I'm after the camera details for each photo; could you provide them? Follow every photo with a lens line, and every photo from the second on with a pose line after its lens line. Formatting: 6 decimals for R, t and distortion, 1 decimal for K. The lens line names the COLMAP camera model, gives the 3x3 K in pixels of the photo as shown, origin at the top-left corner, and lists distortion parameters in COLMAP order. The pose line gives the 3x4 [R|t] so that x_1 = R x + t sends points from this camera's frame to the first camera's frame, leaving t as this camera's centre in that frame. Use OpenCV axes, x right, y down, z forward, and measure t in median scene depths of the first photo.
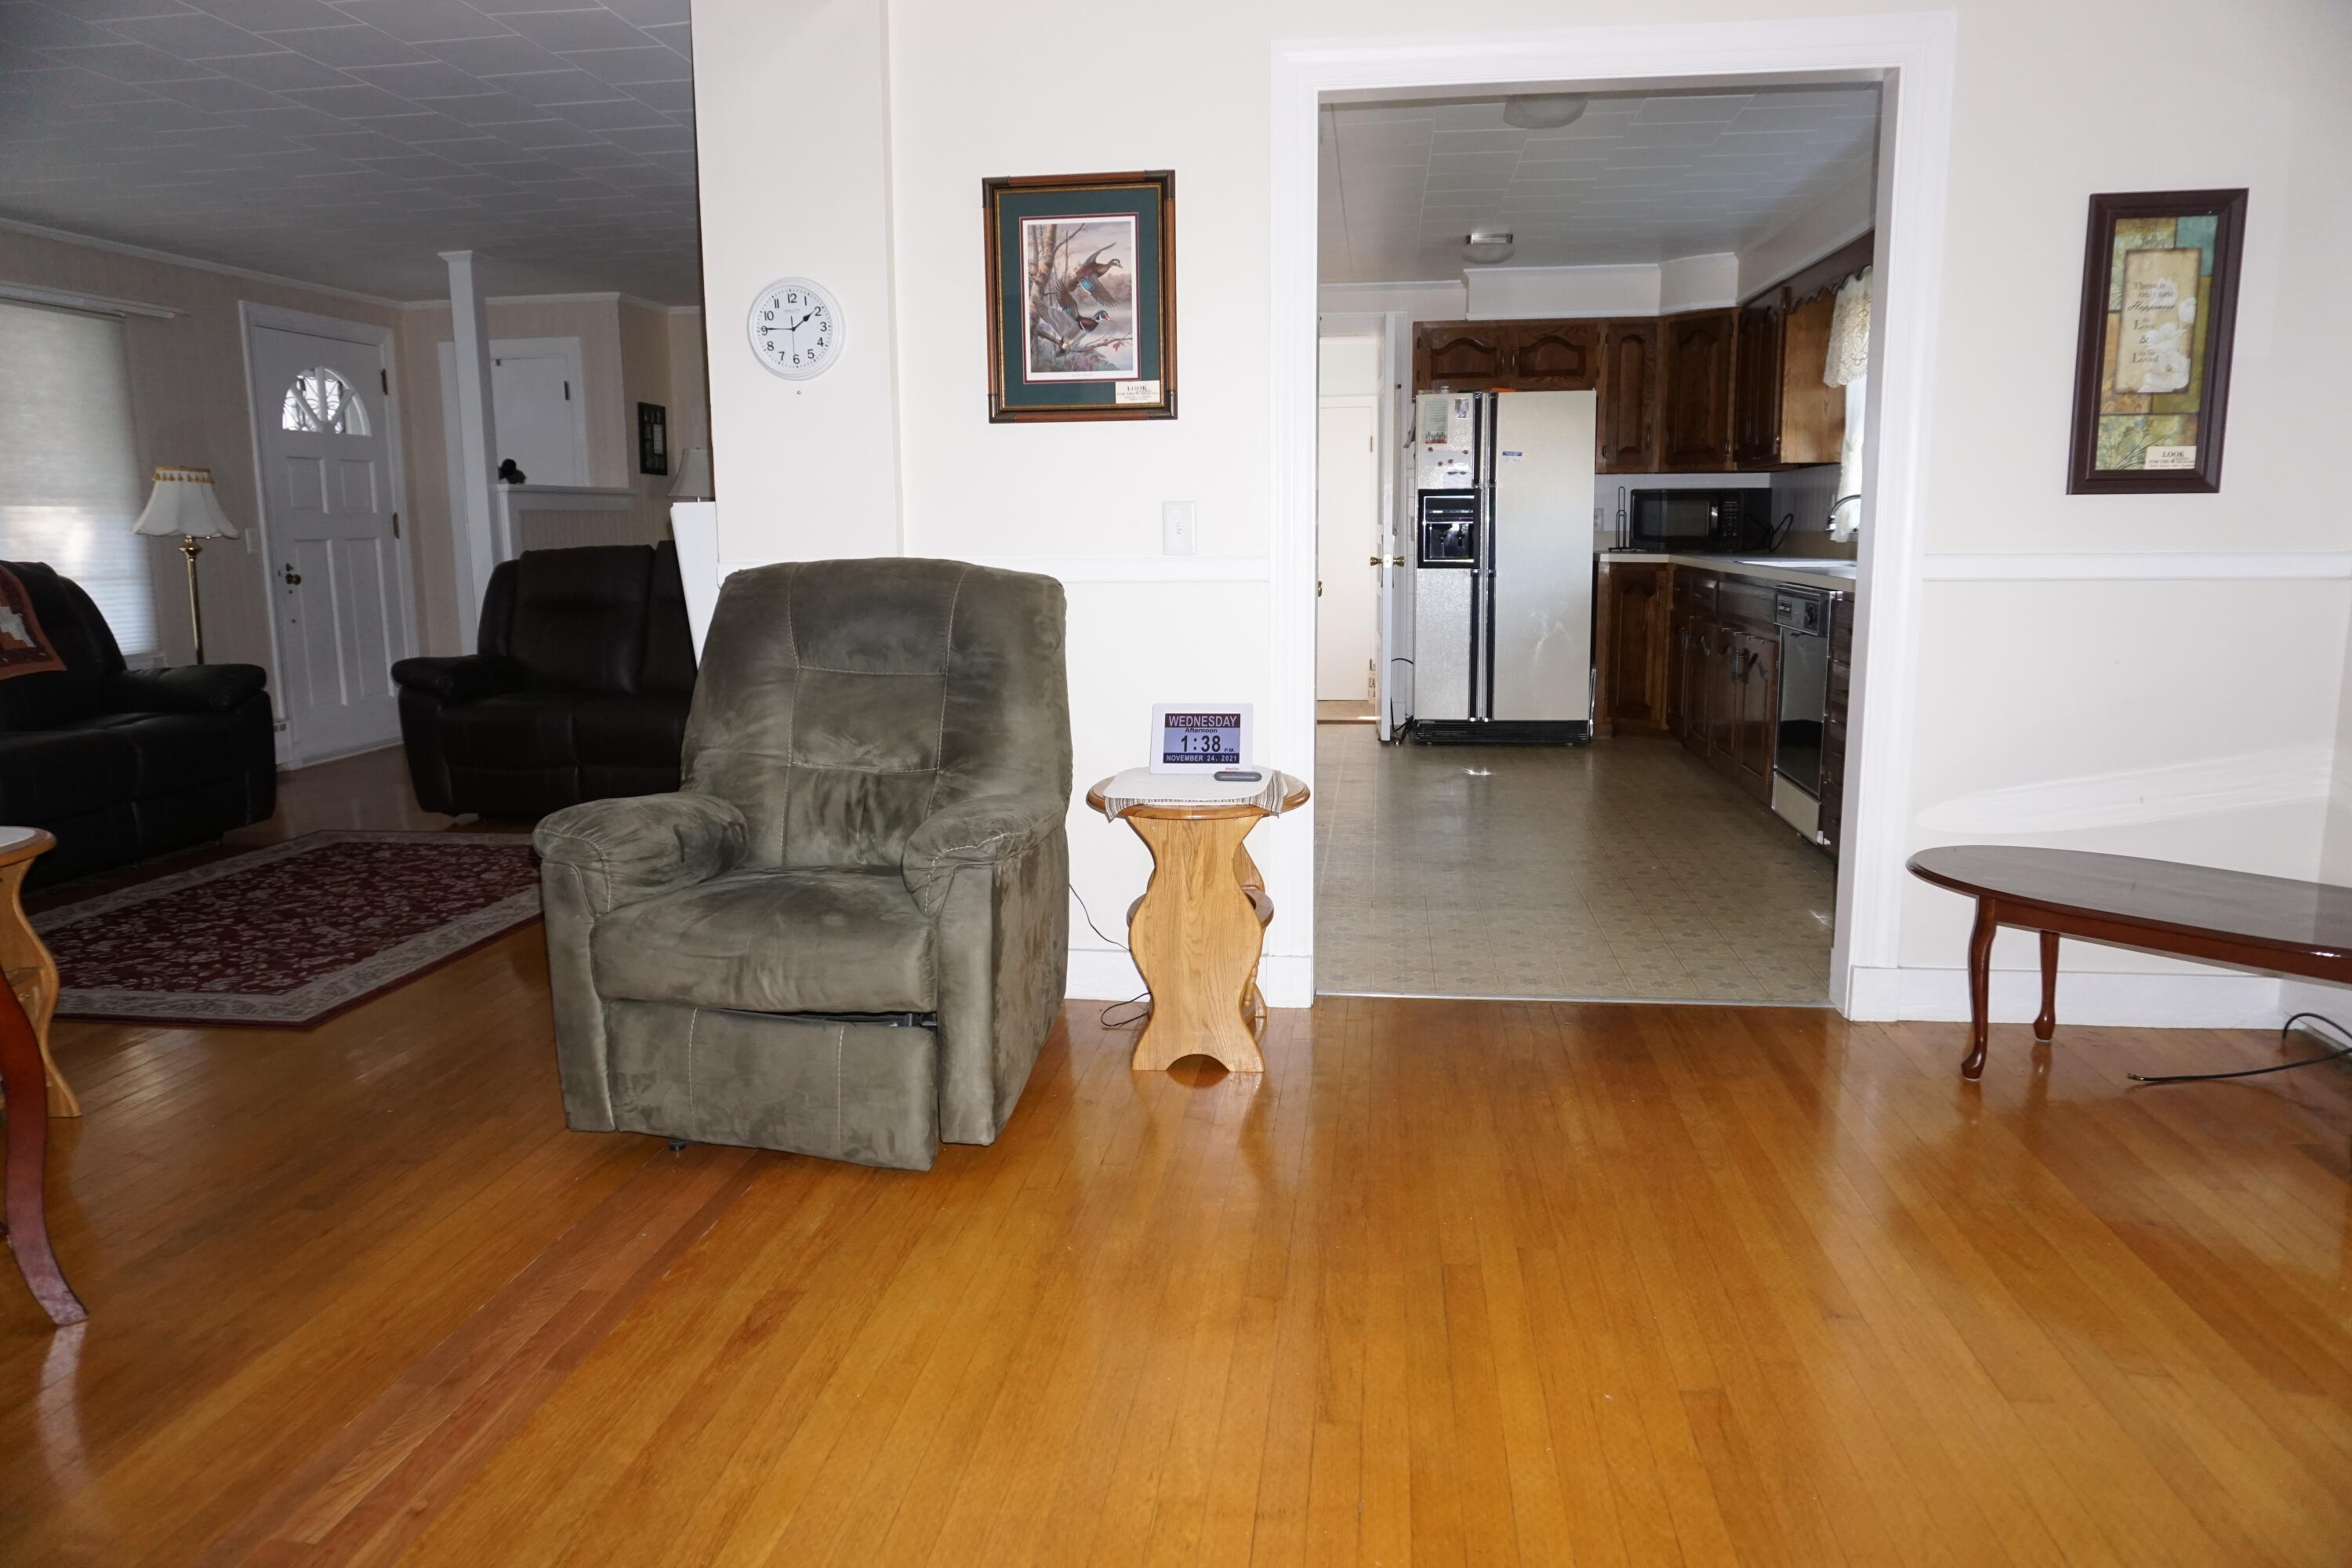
lens RADIAL K [[1572.0, 0, 1172.4], [0, 1572.0, 786.6], [0, 0, 1]] dist [-0.049442, 0.032080]
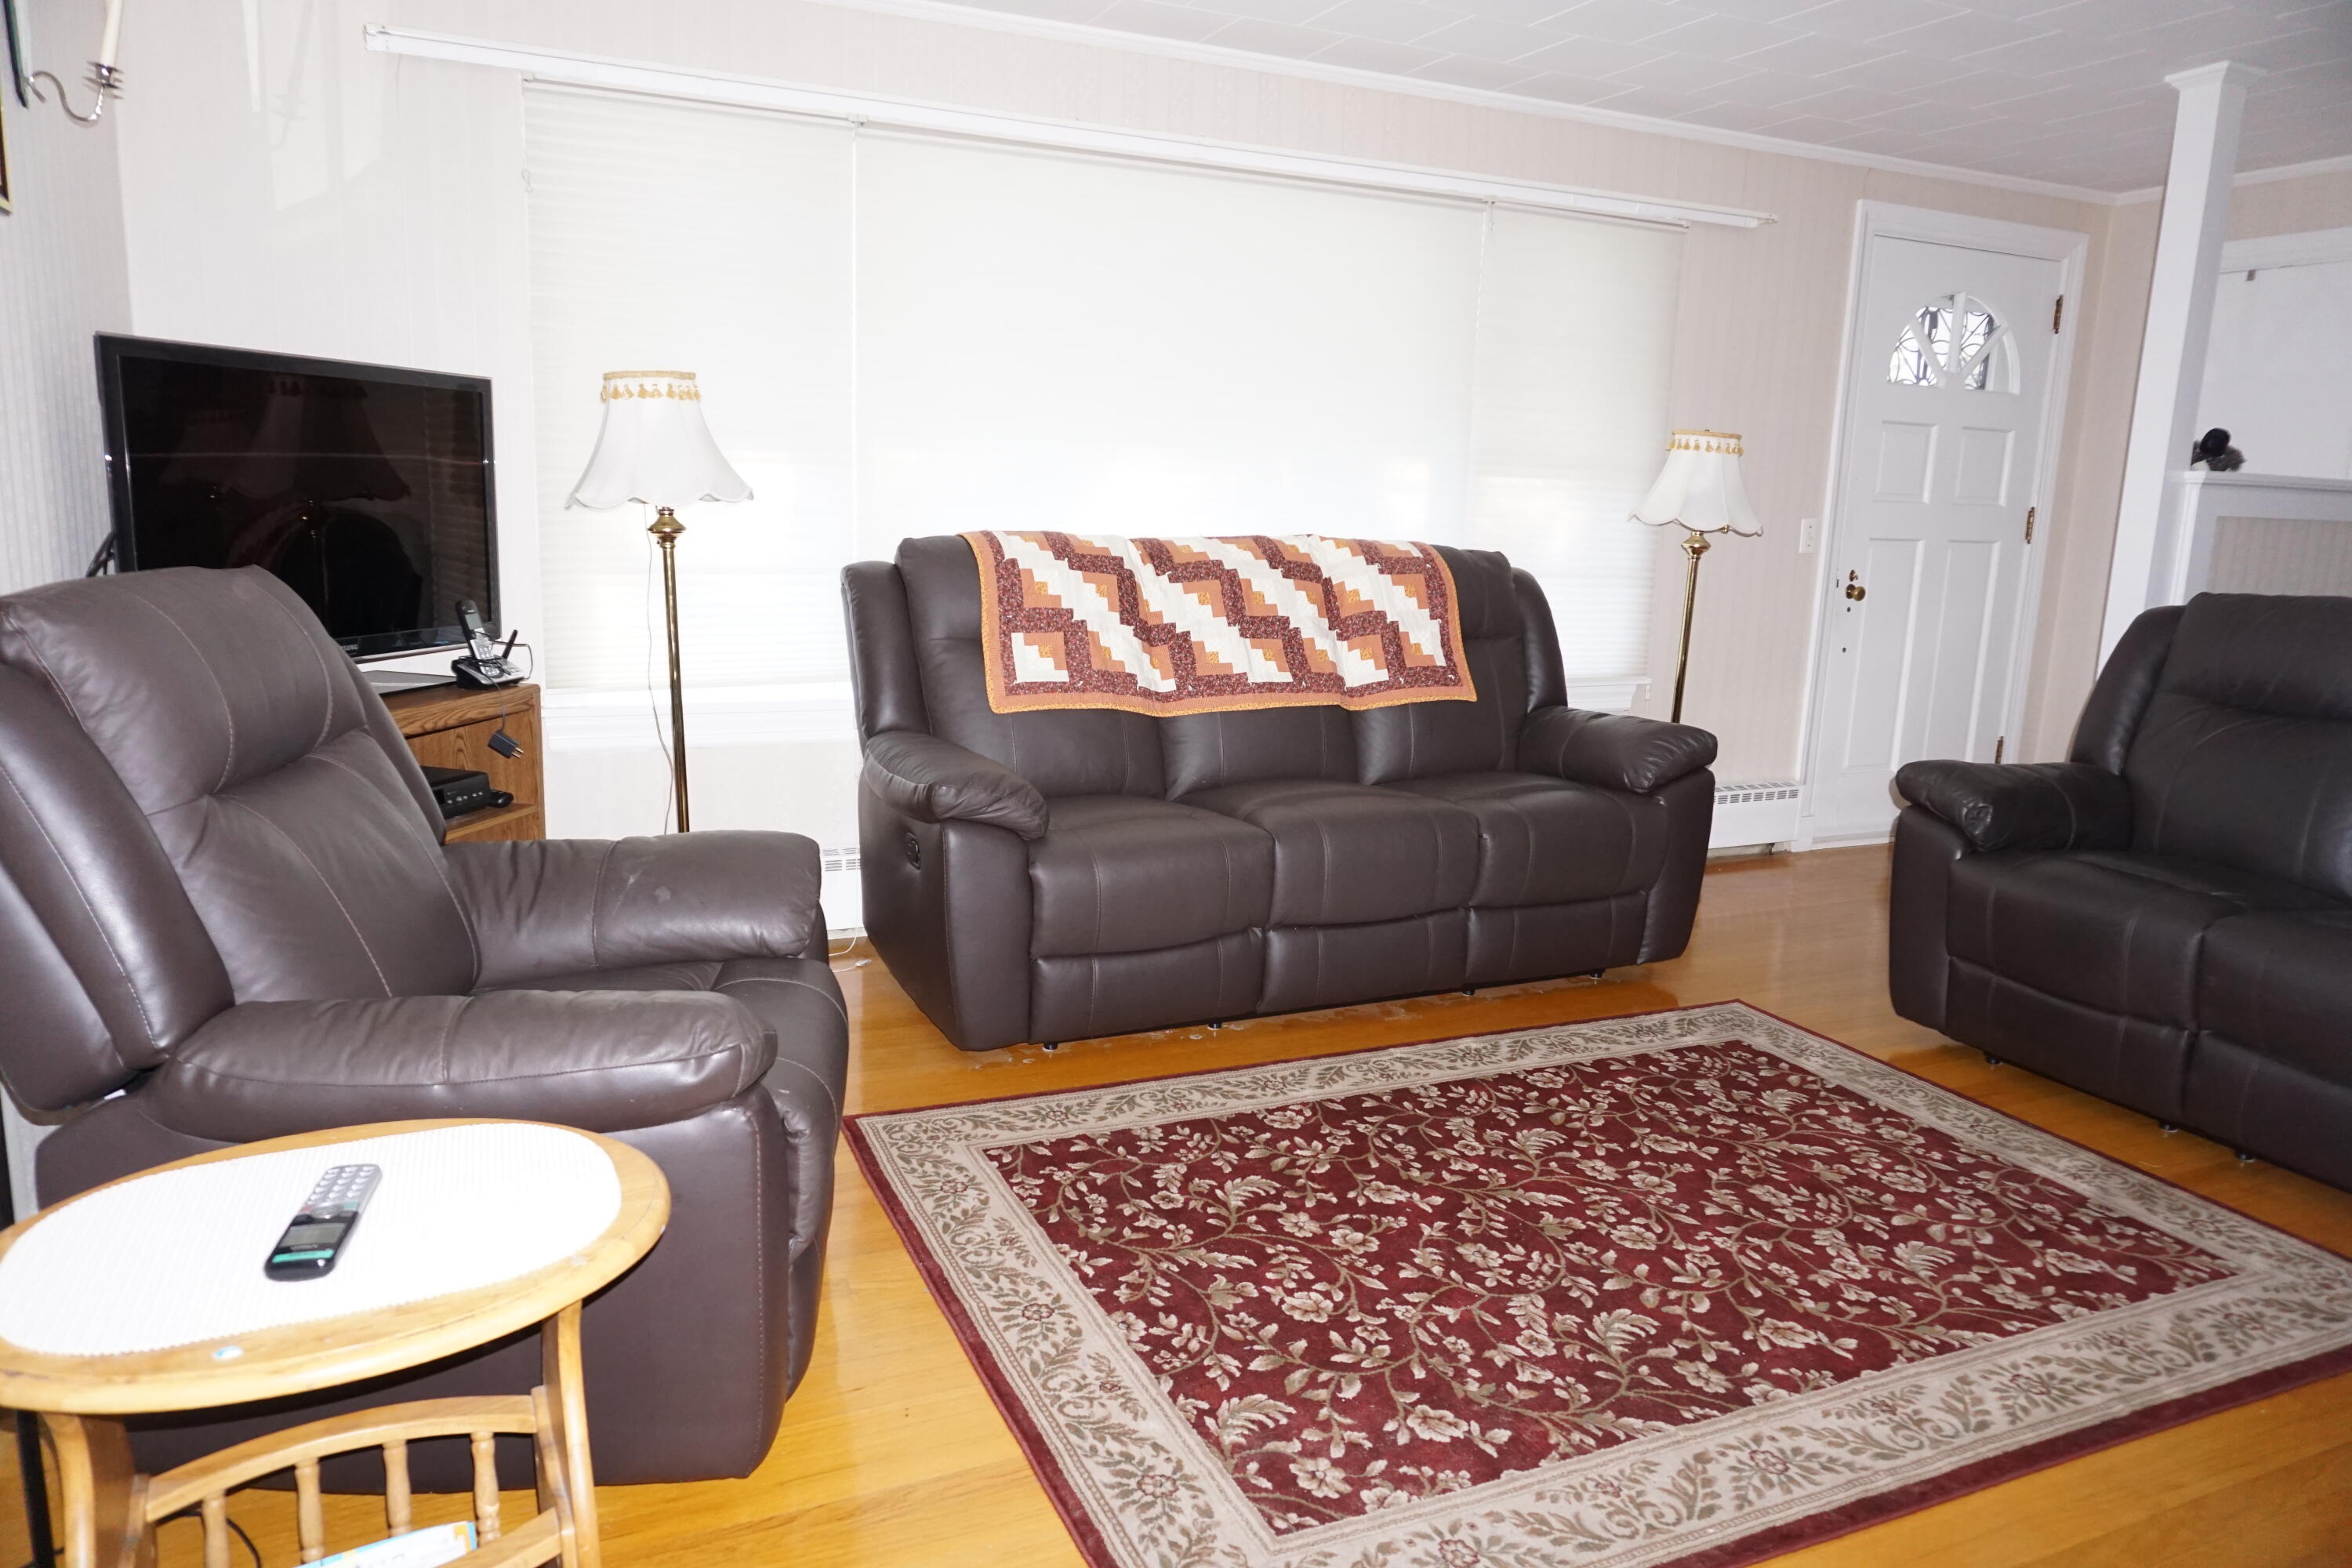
lens RADIAL K [[1572.0, 0, 1172.4], [0, 1572.0, 786.6], [0, 0, 1]] dist [-0.049442, 0.032080]
pose [[0.530828, 0.192555, -0.825315, -0.134804], [-0.181354, 0.977097, 0.111324, -0.075320], [0.827848, 0.090580, 0.553591, 0.380971]]
